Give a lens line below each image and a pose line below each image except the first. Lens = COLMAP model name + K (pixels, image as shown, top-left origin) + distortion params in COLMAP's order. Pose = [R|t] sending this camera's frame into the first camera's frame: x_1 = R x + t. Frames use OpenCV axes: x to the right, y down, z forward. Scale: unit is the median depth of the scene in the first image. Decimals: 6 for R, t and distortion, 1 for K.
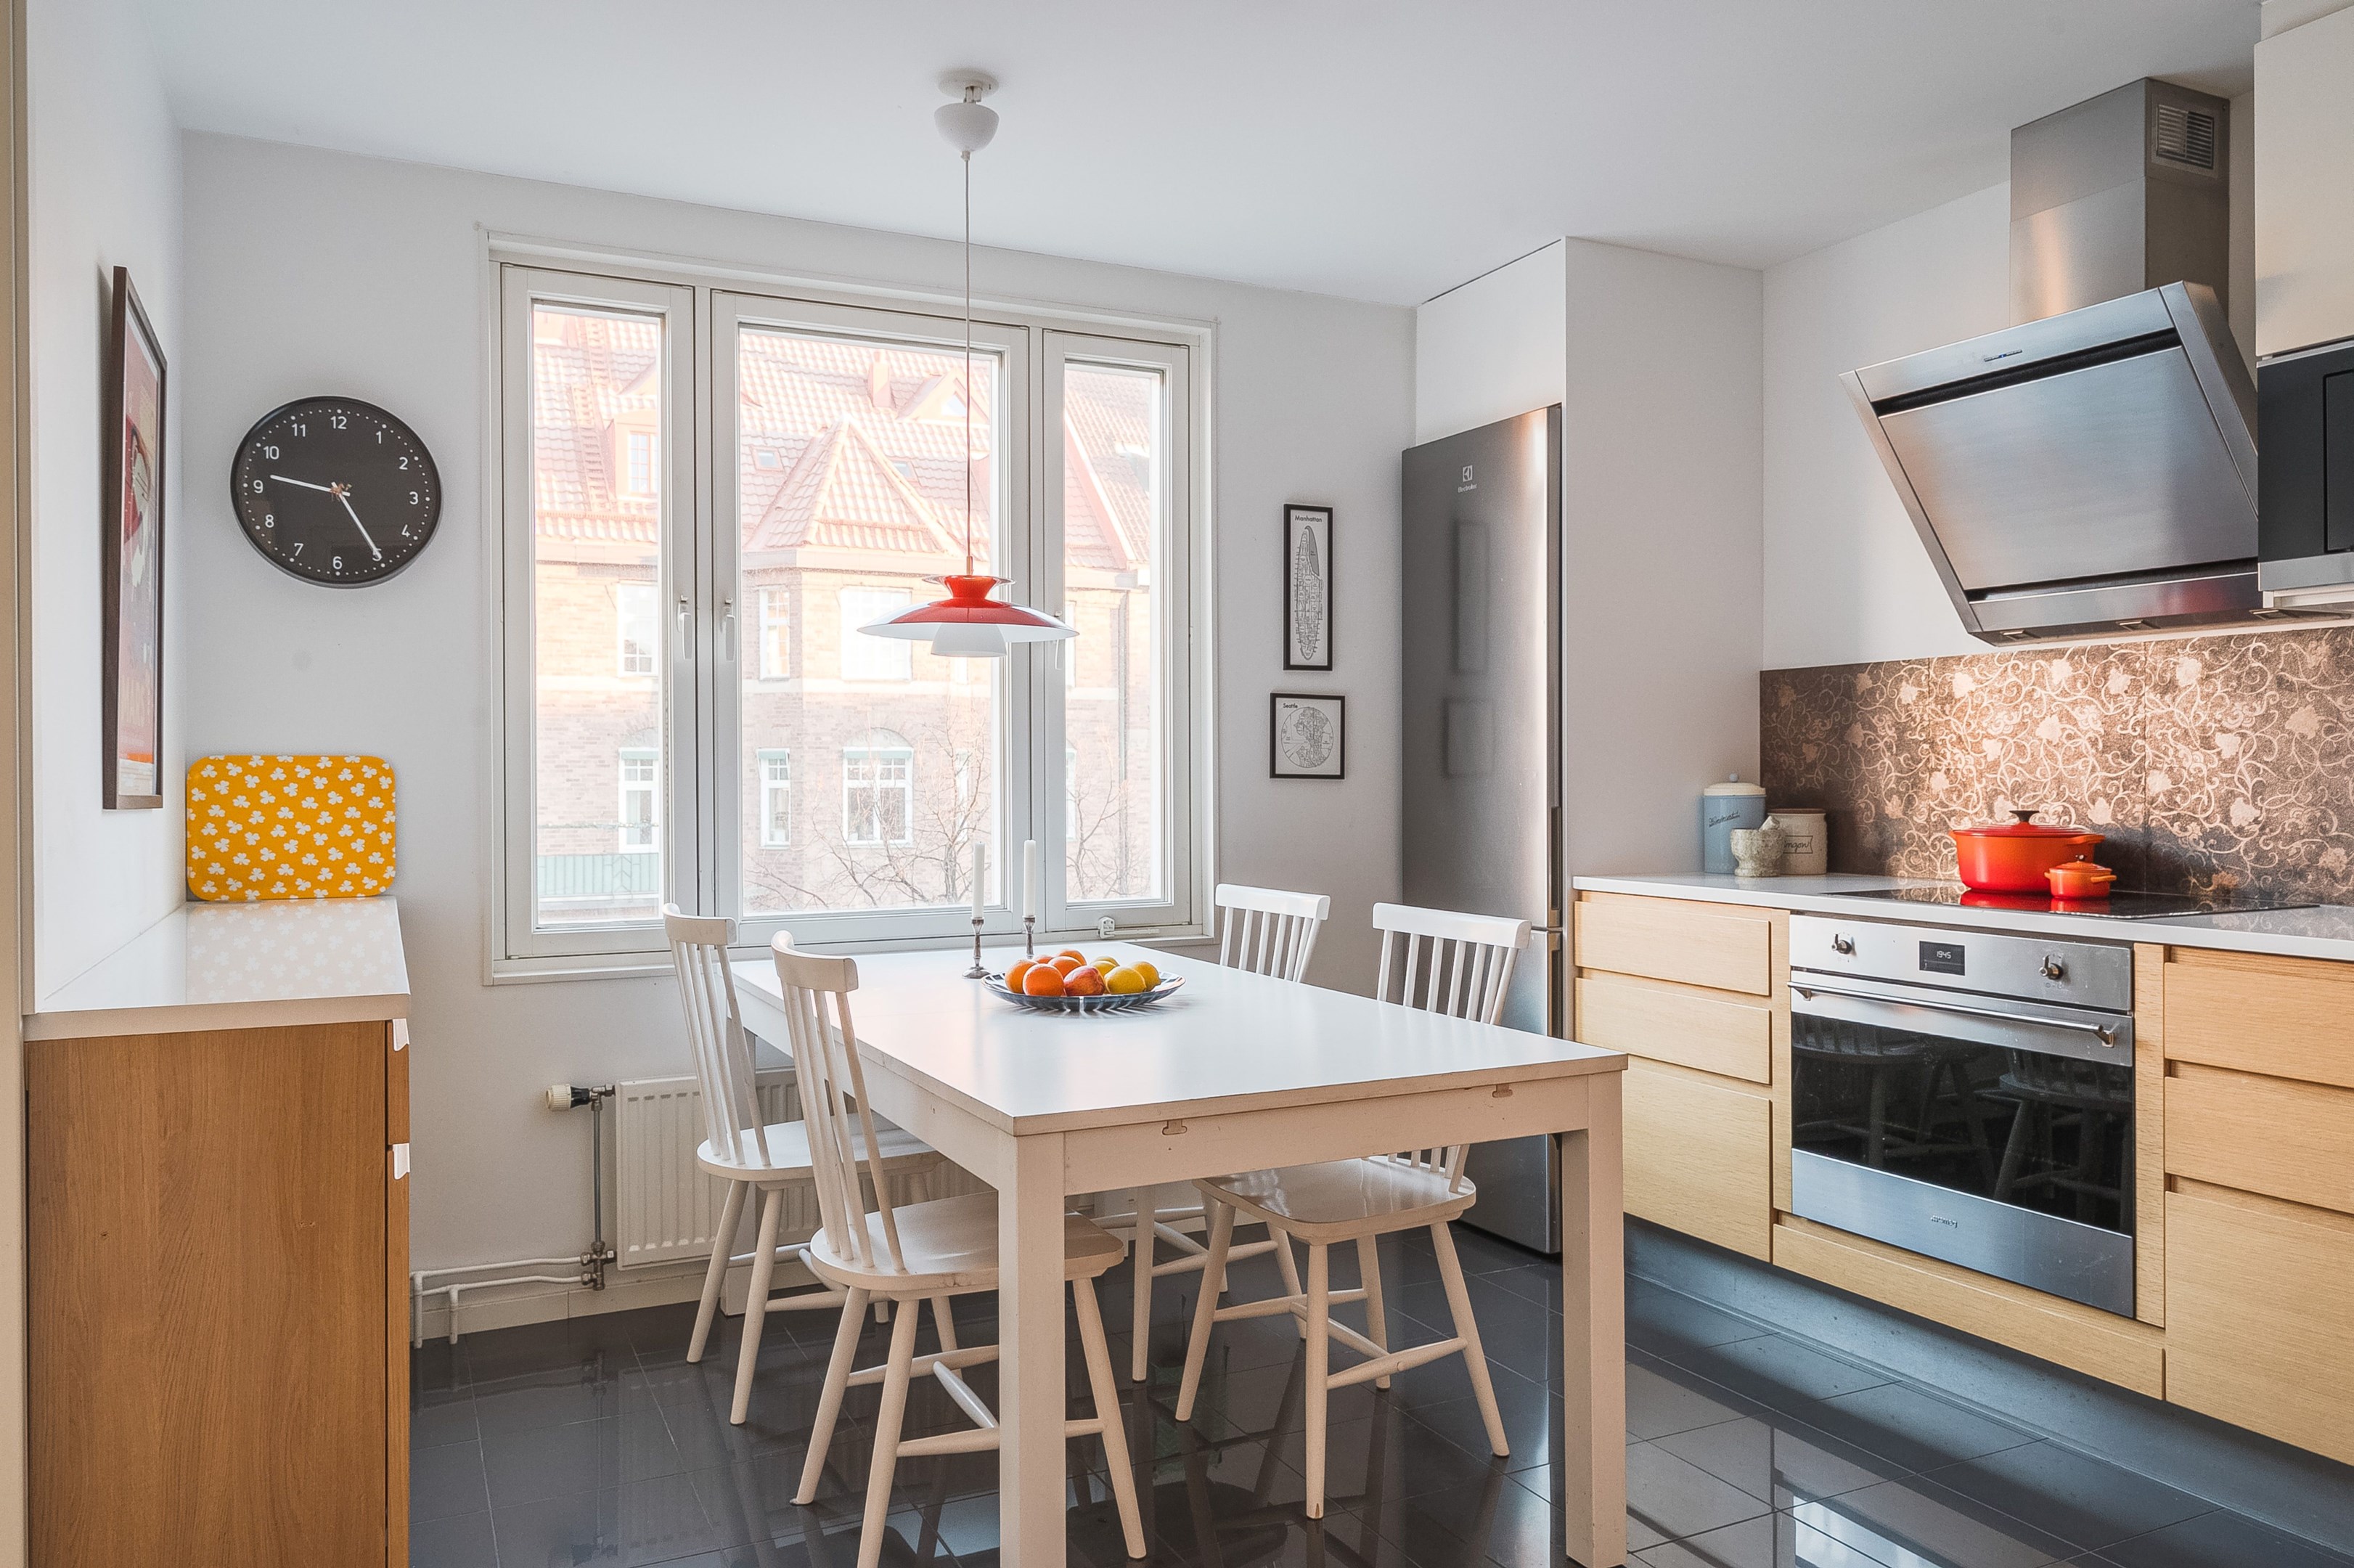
lens RADIAL K [[1637.8, 0, 1172.5], [0, 1637.8, 781.4], [0, 0, 1]] dist [0.003537, 0.000608]
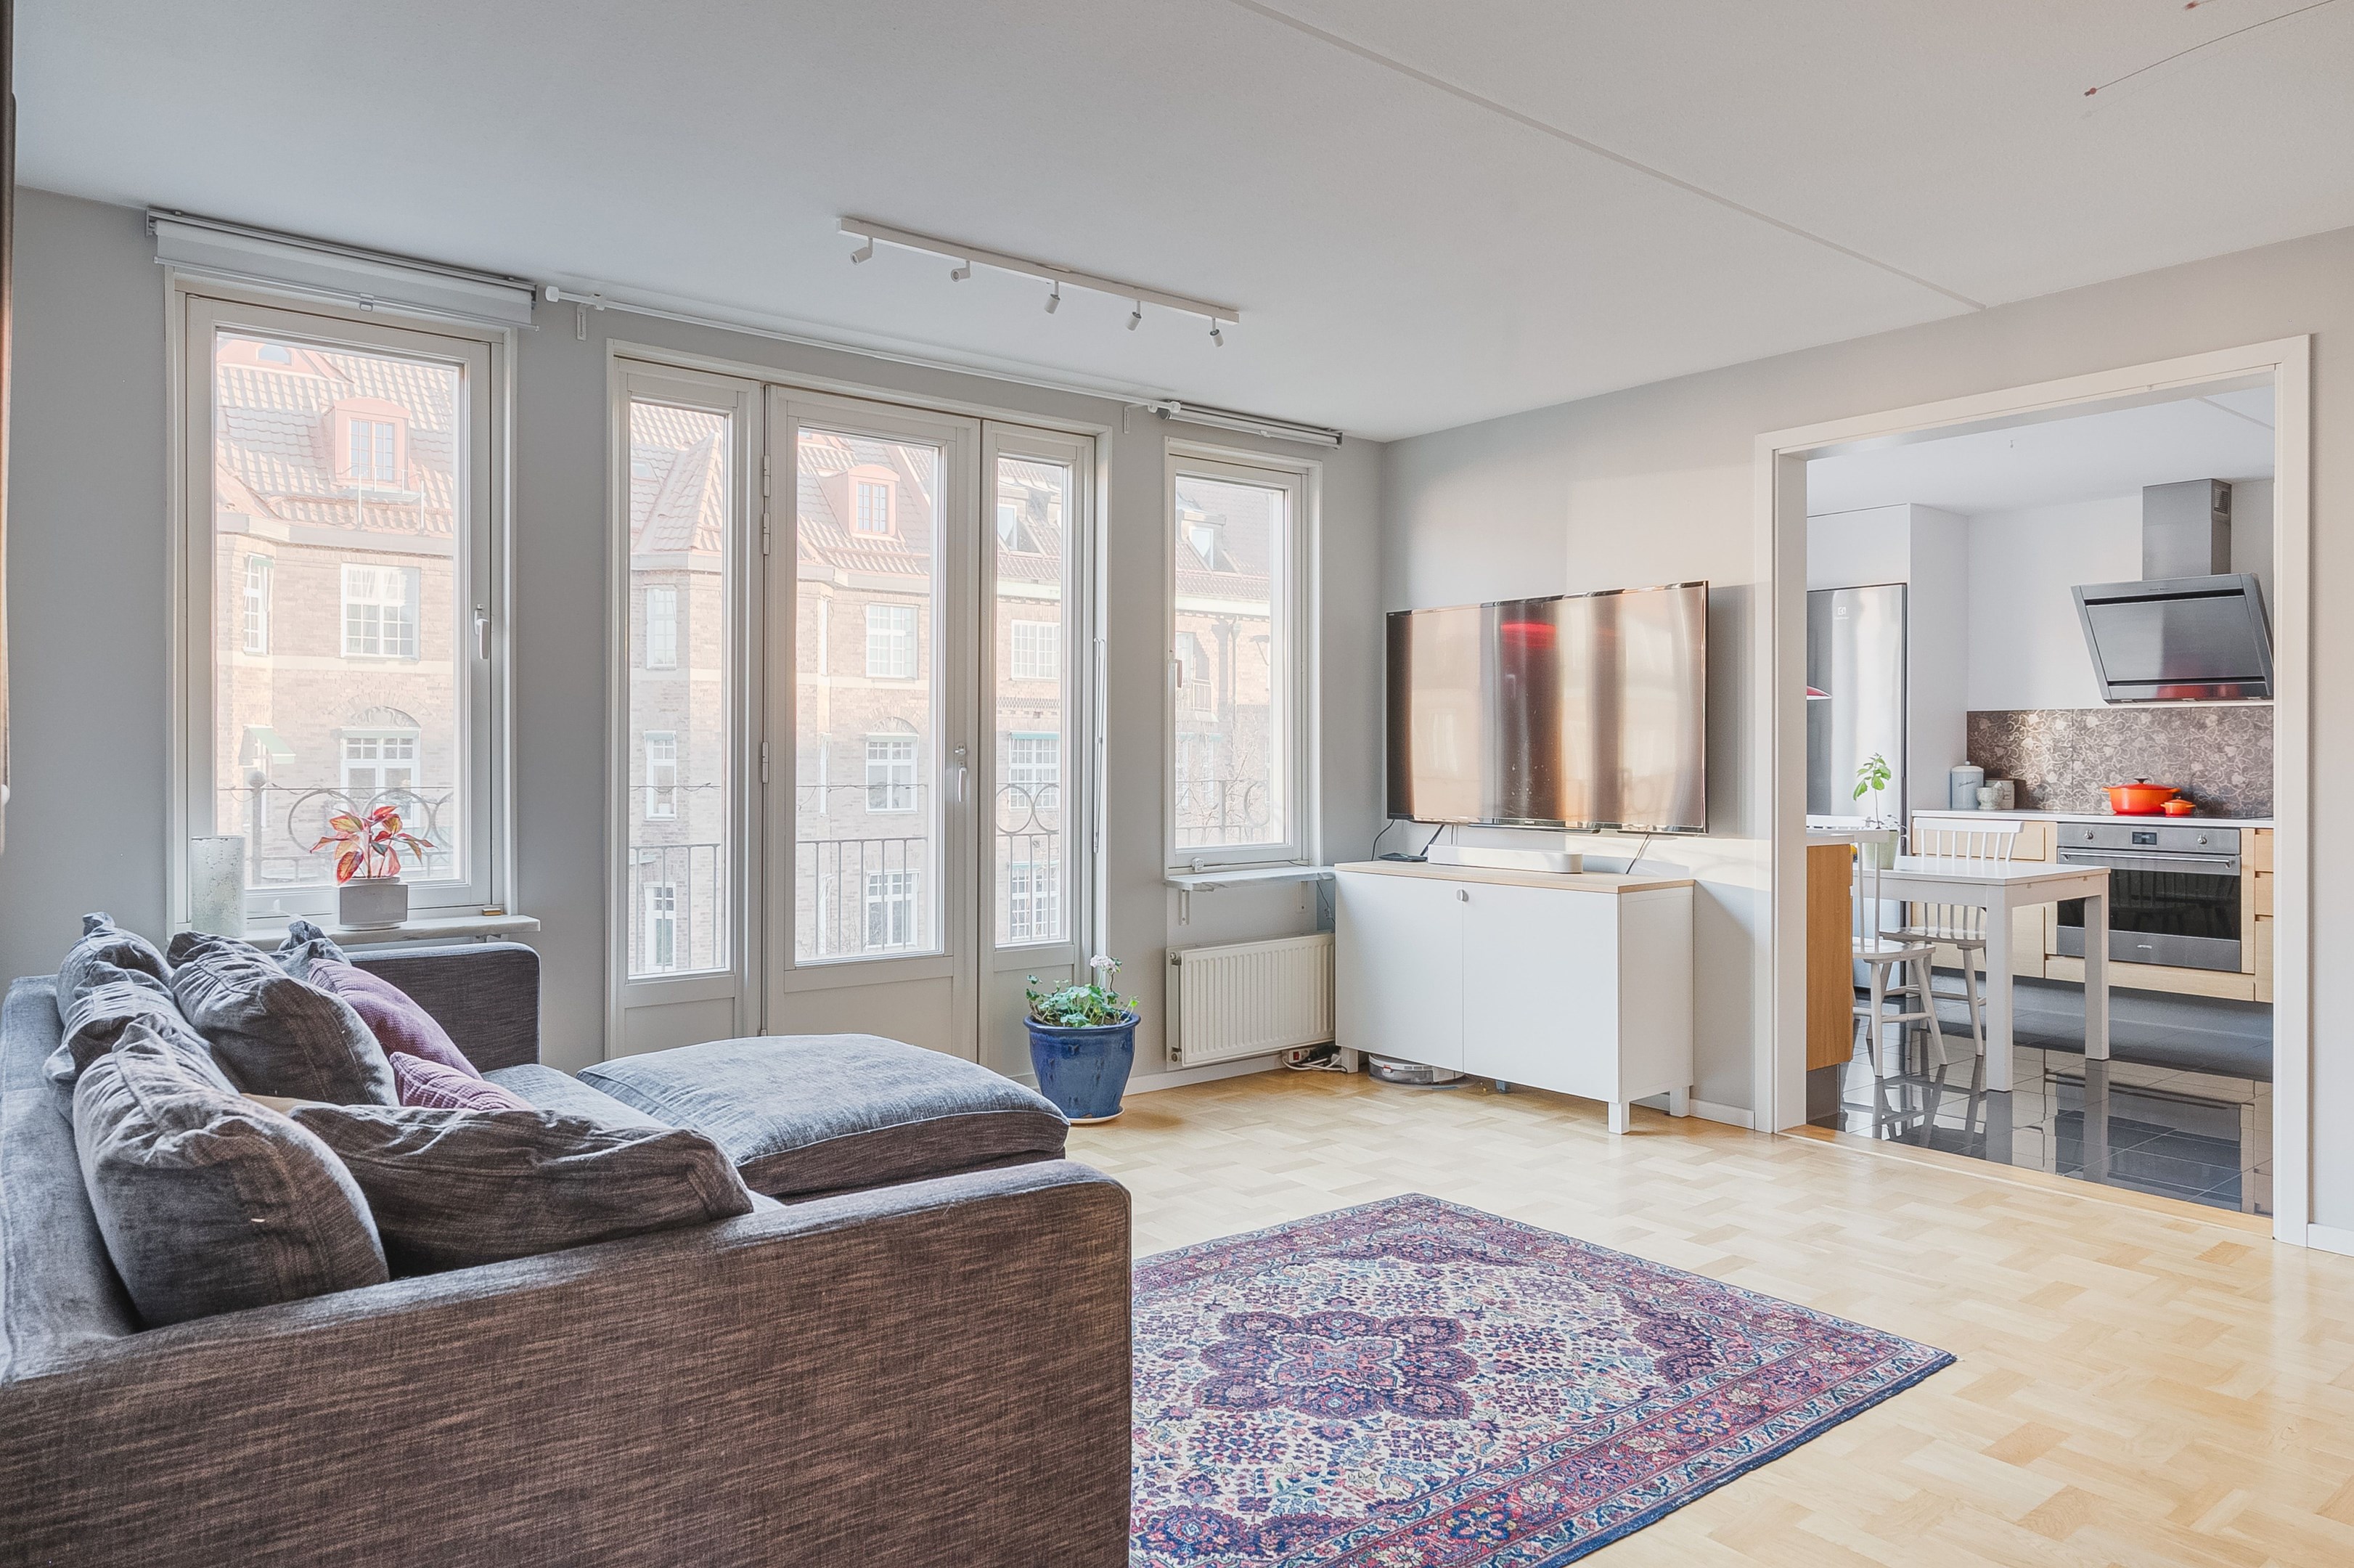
lens RADIAL K [[1502.9, 0, 1170.7], [0, 1502.9, 759.9], [0, 0, 1]] dist [0.003674, 0.001045]
pose [[0.976851, 0.006466, 0.213824, -1.185791], [-0.006025, 0.999978, -0.002712, 0.005266], [-0.213837, 0.001361, 0.976868, -0.728843]]
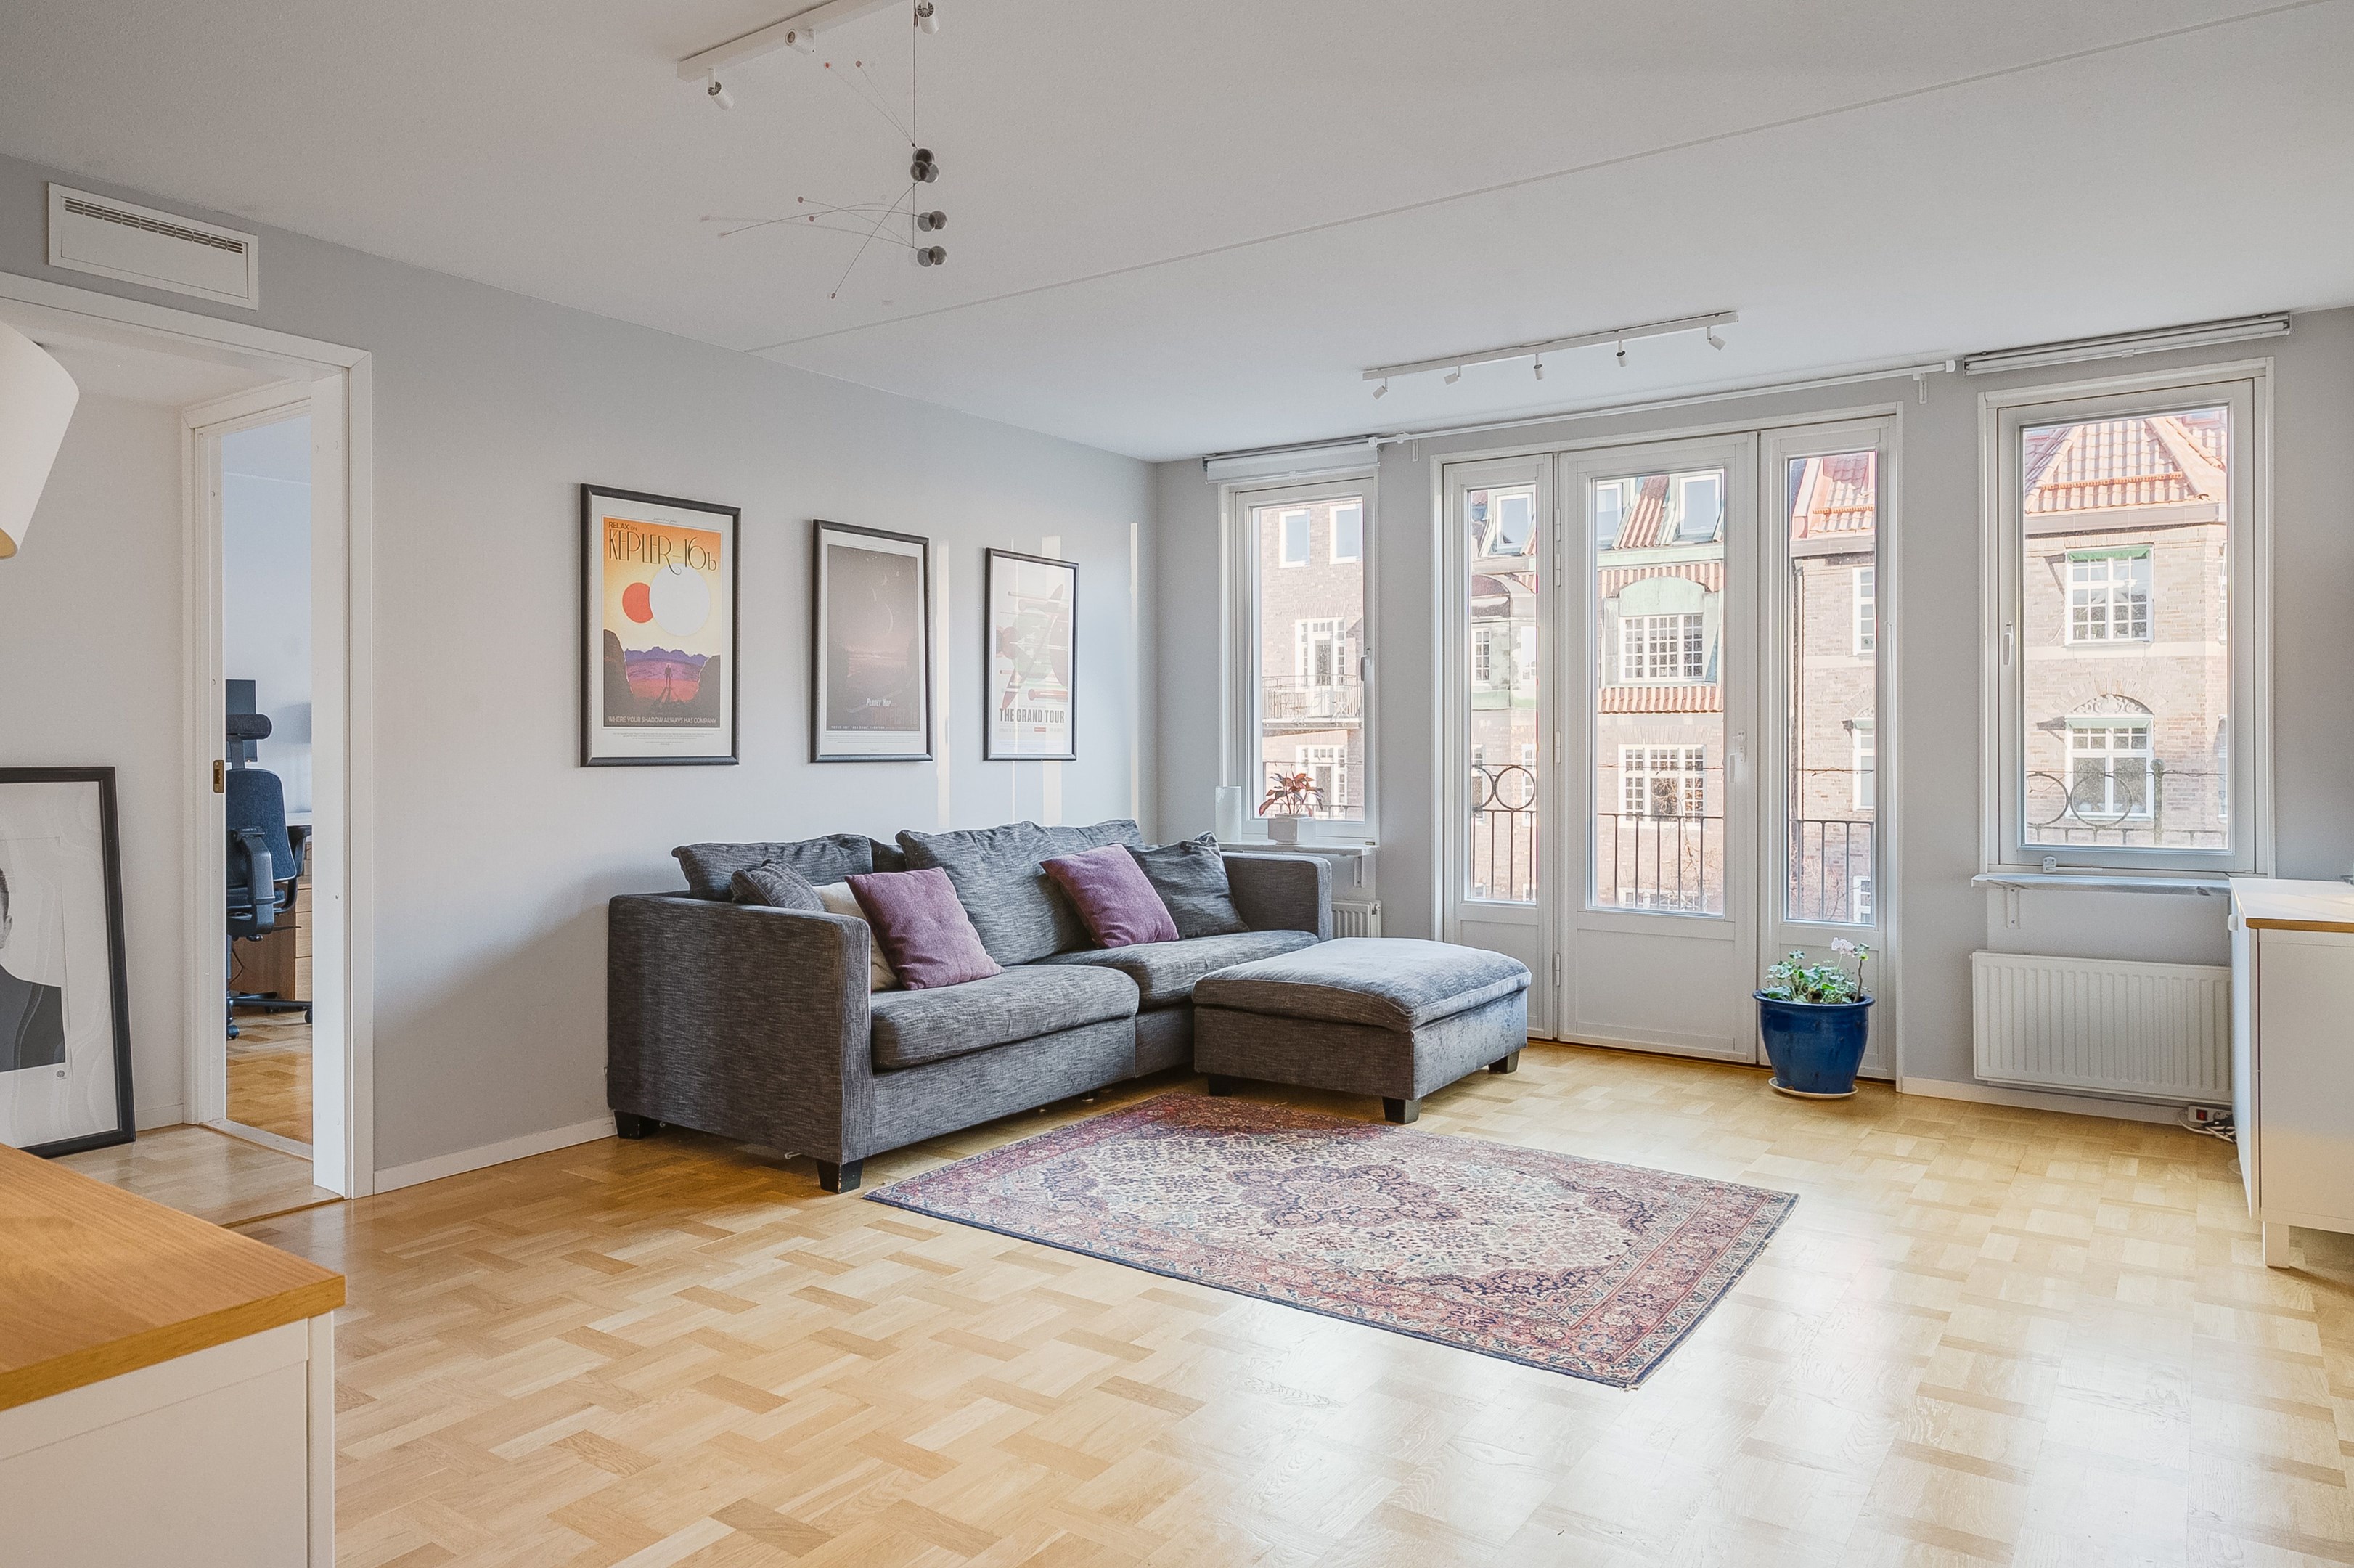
lens RADIAL K [[1502.9, 0, 1170.8], [0, 1502.9, 752.0], [0, 0, 1]] dist [0.003674, 0.001045]
pose [[0.492237, 0.008891, -0.870416, -0.026360], [-0.005777, 0.999959, 0.006947, 0.002737], [0.870442, 0.001609, 0.492268, -0.588626]]
